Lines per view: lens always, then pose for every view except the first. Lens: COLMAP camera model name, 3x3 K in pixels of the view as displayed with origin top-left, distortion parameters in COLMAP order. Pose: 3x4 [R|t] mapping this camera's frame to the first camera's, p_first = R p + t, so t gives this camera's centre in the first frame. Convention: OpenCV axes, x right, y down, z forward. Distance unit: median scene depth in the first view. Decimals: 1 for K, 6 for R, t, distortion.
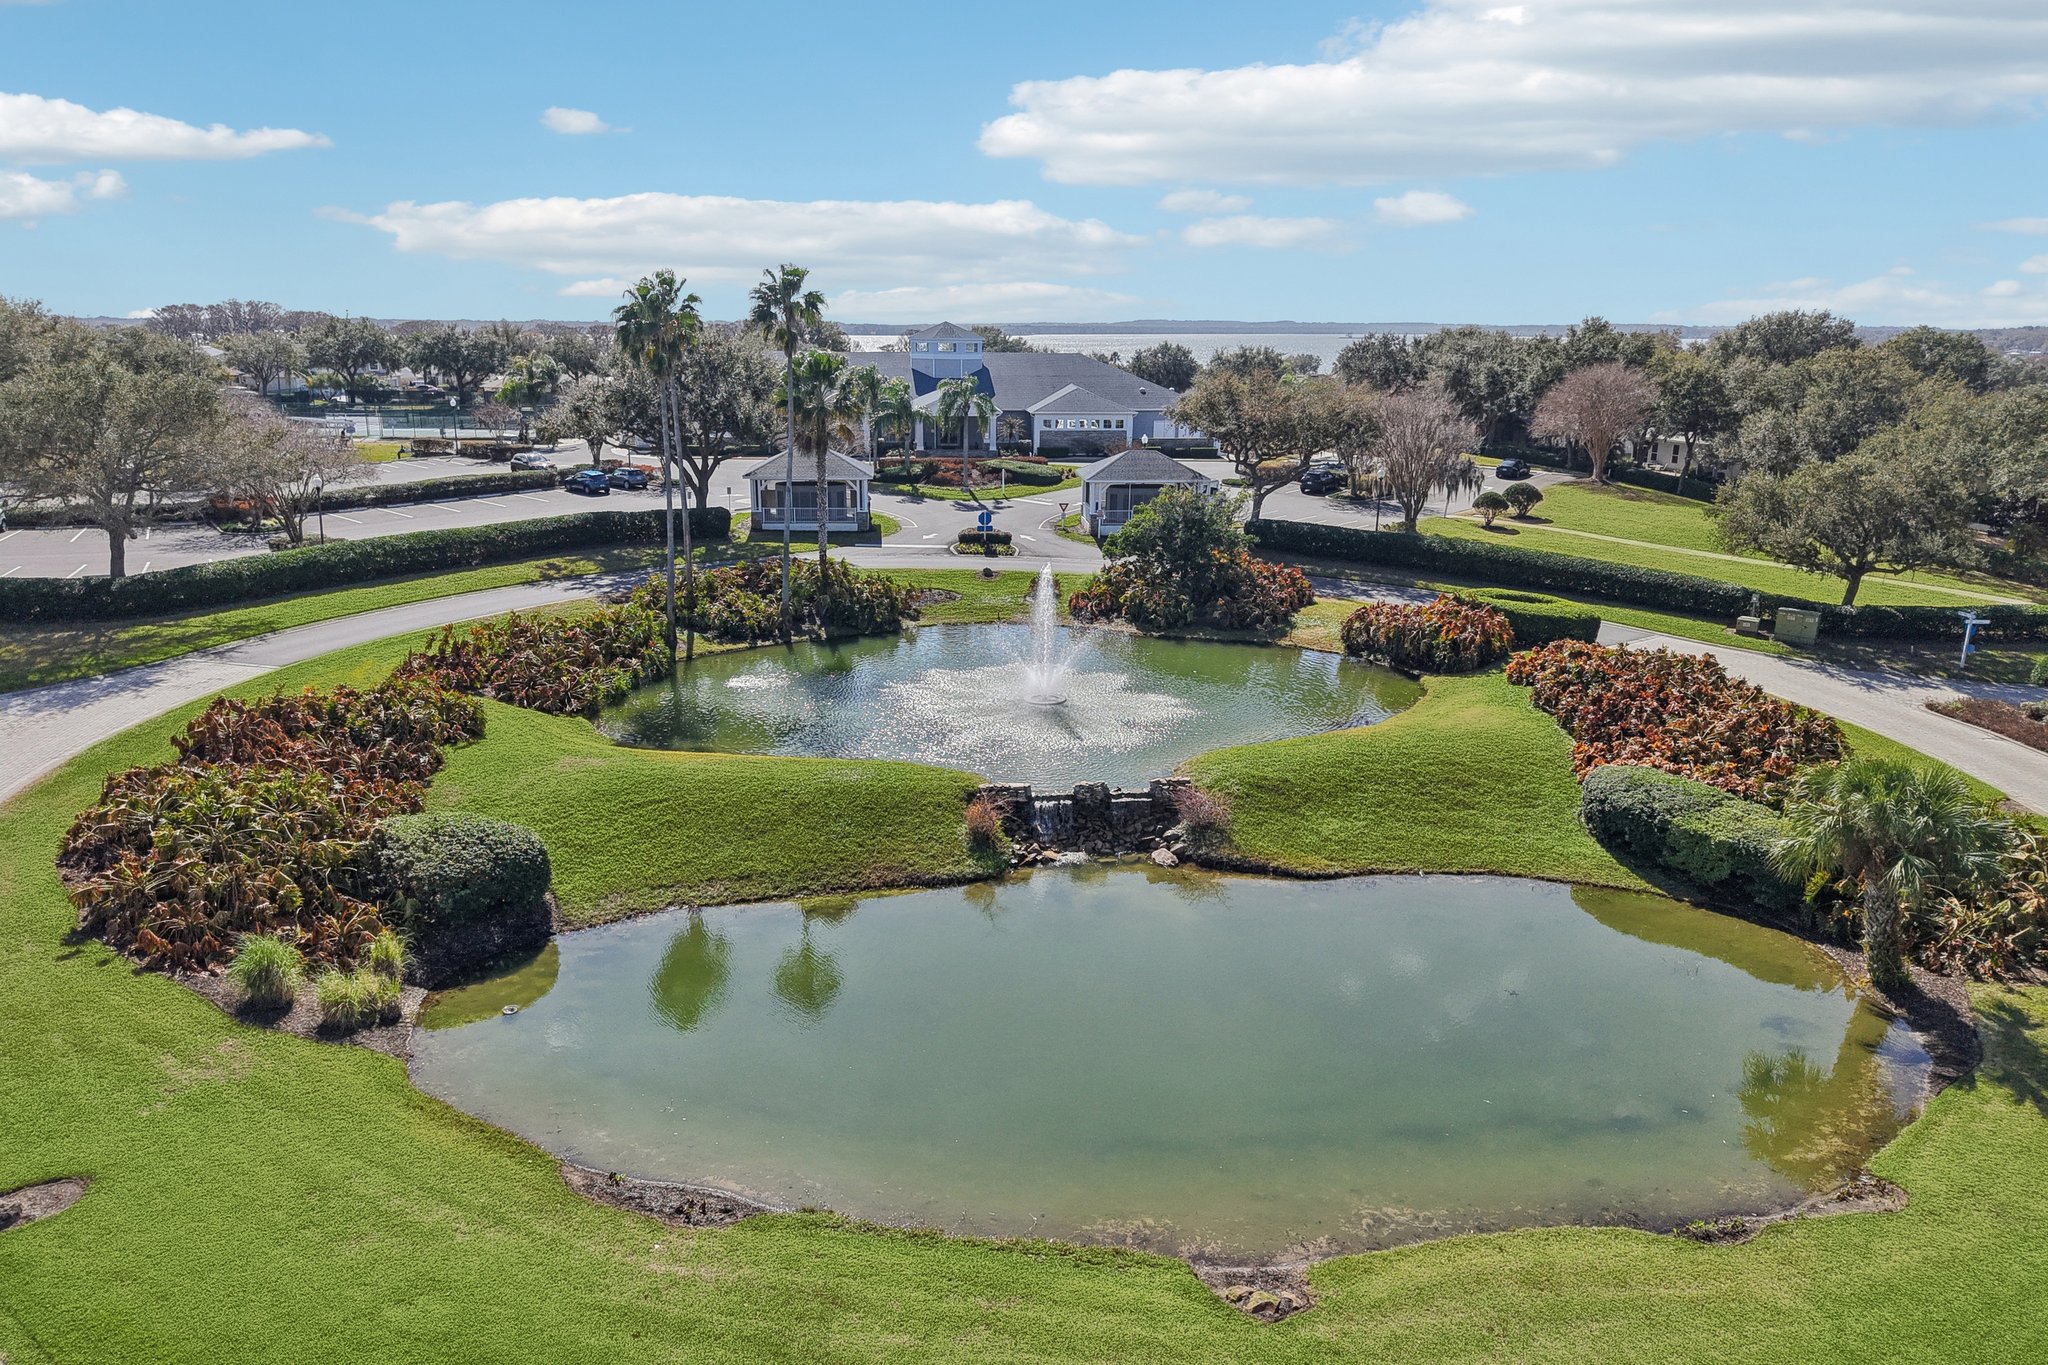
lens RADIAL K [[1385.1, 0, 1023.1], [0, 1385.1, 683.7], [0, 0, 1]] dist [0.021642, -0.013976]
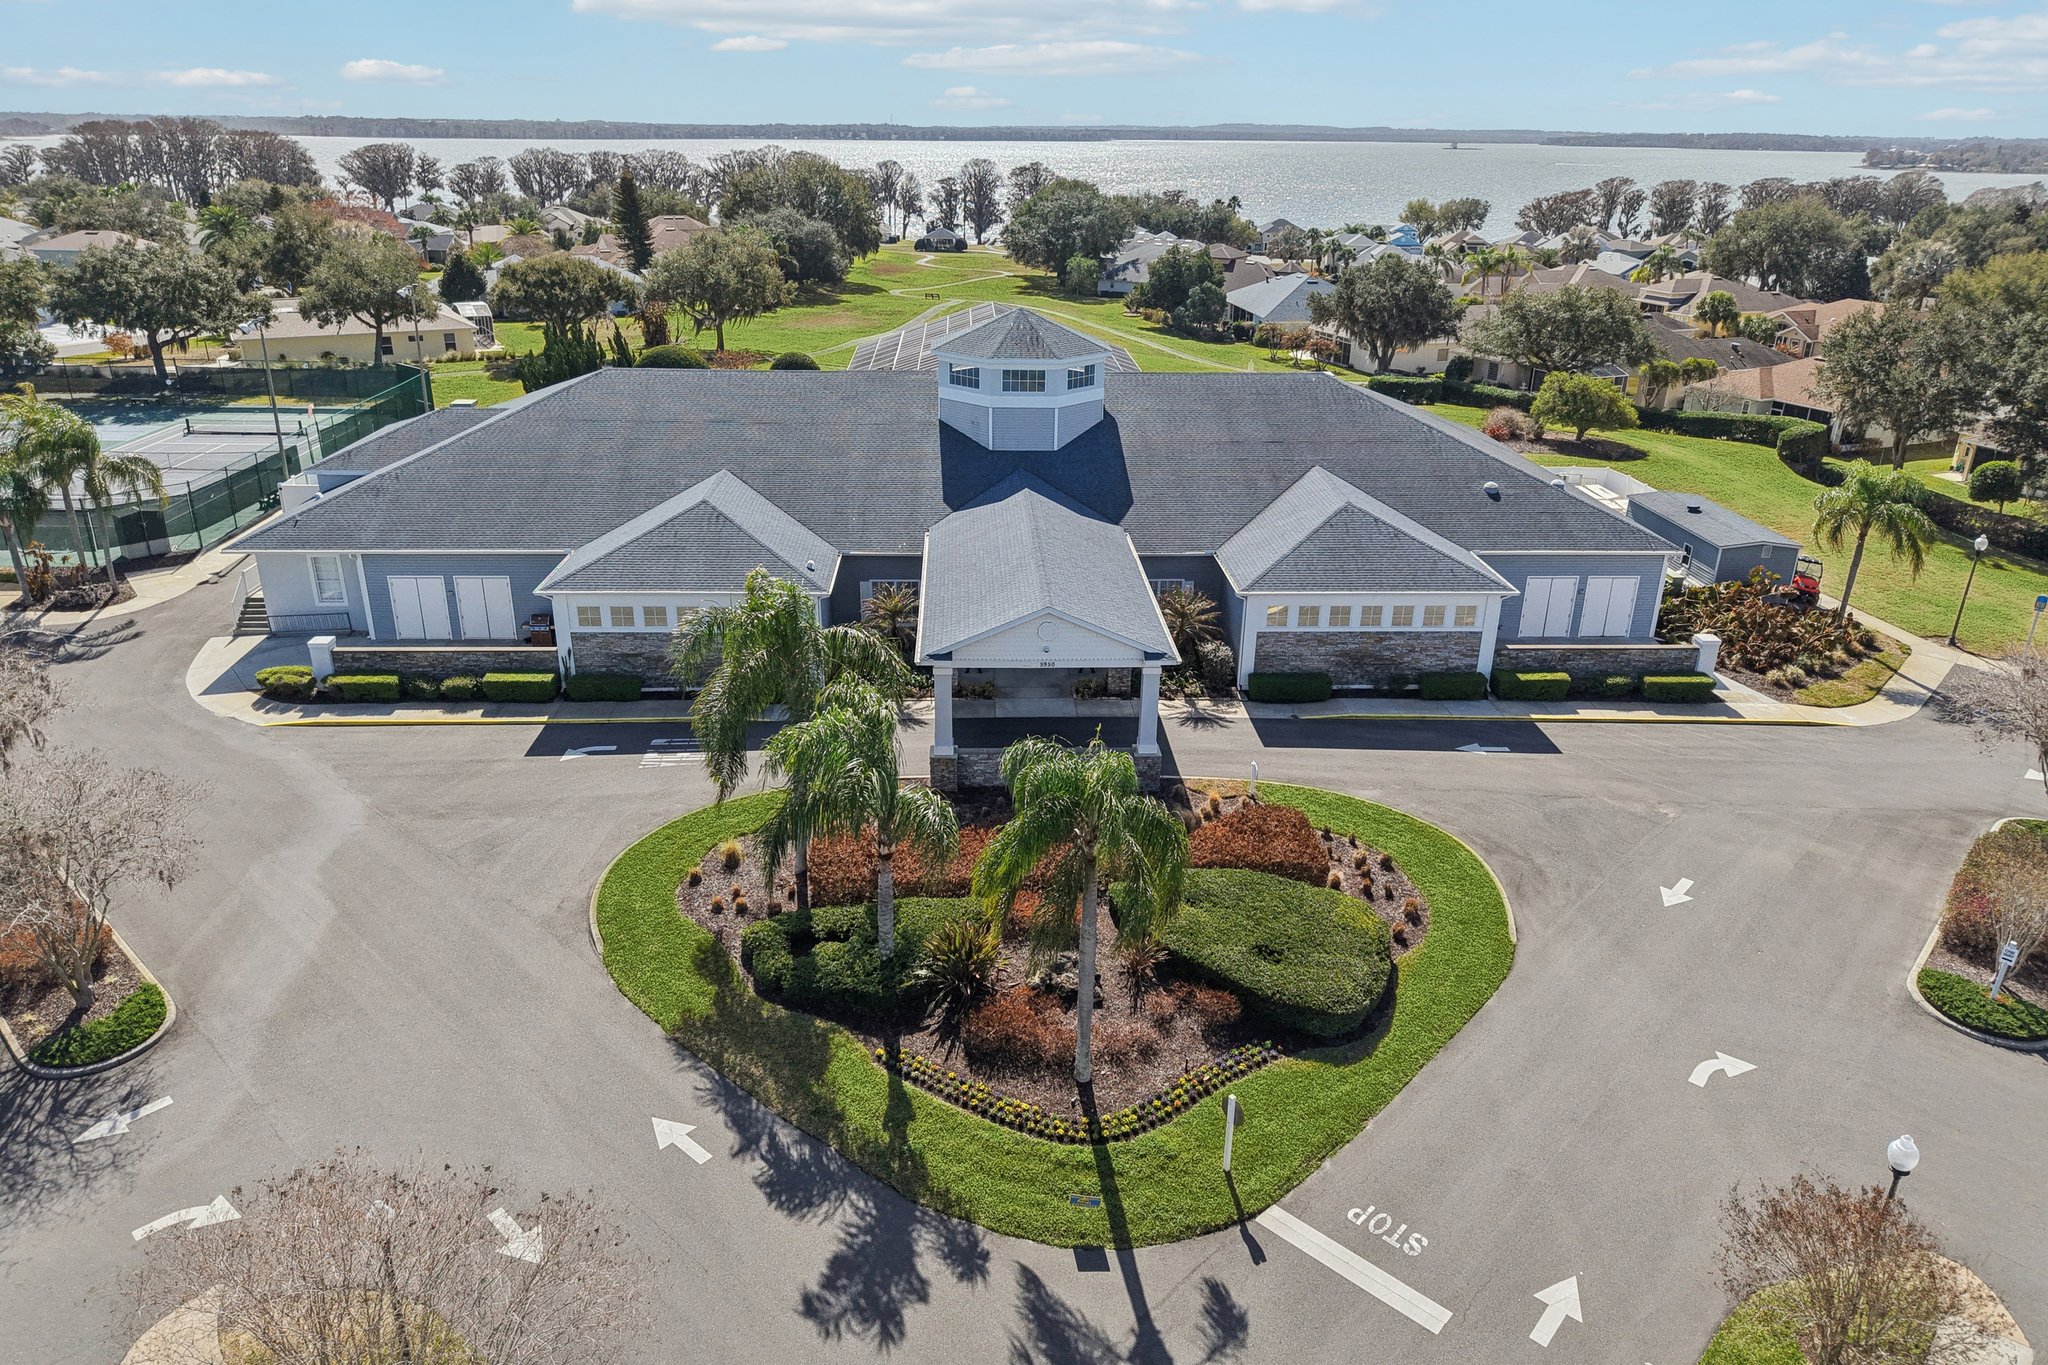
lens RADIAL K [[1385.1, 0, 1023.9], [0, 1385.1, 656.2], [0, 0, 1]] dist [0.021642, -0.013976]
pose [[0.998596, 0.026050, -0.046133, -0.053505], [-0.020800, 0.993622, 0.110828, -0.326419], [0.048726, -0.109713, 0.992768, 0.908843]]
